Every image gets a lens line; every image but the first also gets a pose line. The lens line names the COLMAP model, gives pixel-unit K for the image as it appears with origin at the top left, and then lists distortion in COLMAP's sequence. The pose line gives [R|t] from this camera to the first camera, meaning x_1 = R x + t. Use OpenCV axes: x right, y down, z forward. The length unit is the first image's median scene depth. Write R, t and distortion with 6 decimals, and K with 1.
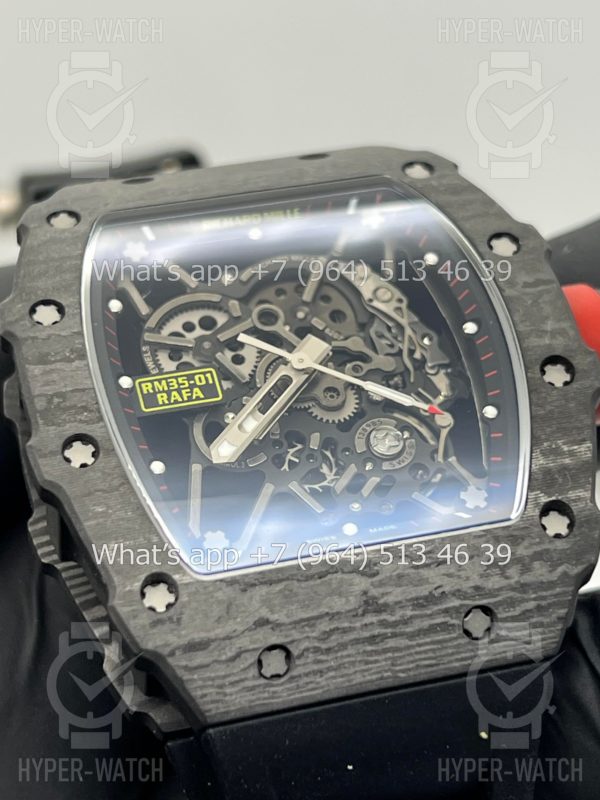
lens RADIAL K [[1824.5, 0, 300.0], [0, 1824.5, 400.0], [0, 0, 1]] dist [0.100805, 0.216706]
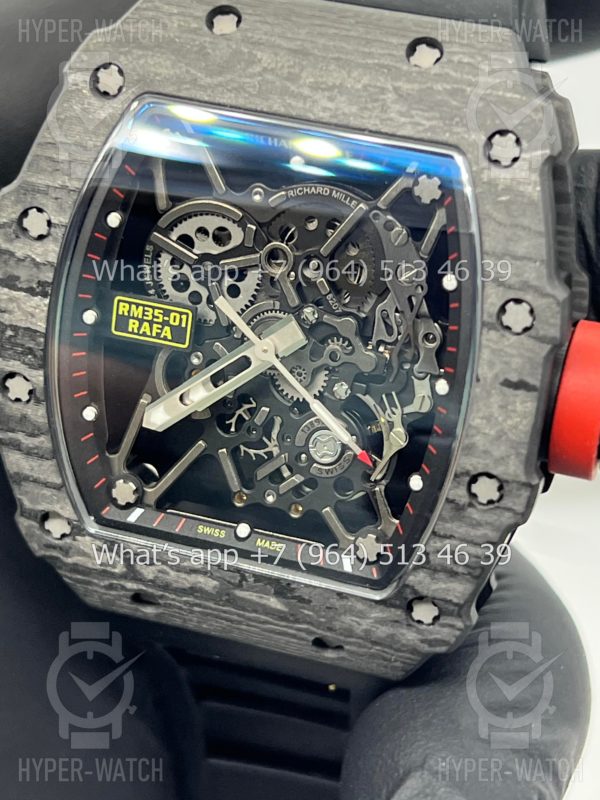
lens RADIAL K [[1875.3, 0, 297.7], [0, 1875.3, 426.2], [0, 0, 1]] dist [0.047243, 0.781584]
pose [[0.852815, 0.460968, -0.245386, 0.281634], [-0.111734, 0.620086, 0.776537, -0.780364], [0.510119, -0.634825, 0.580324, 0.407905]]
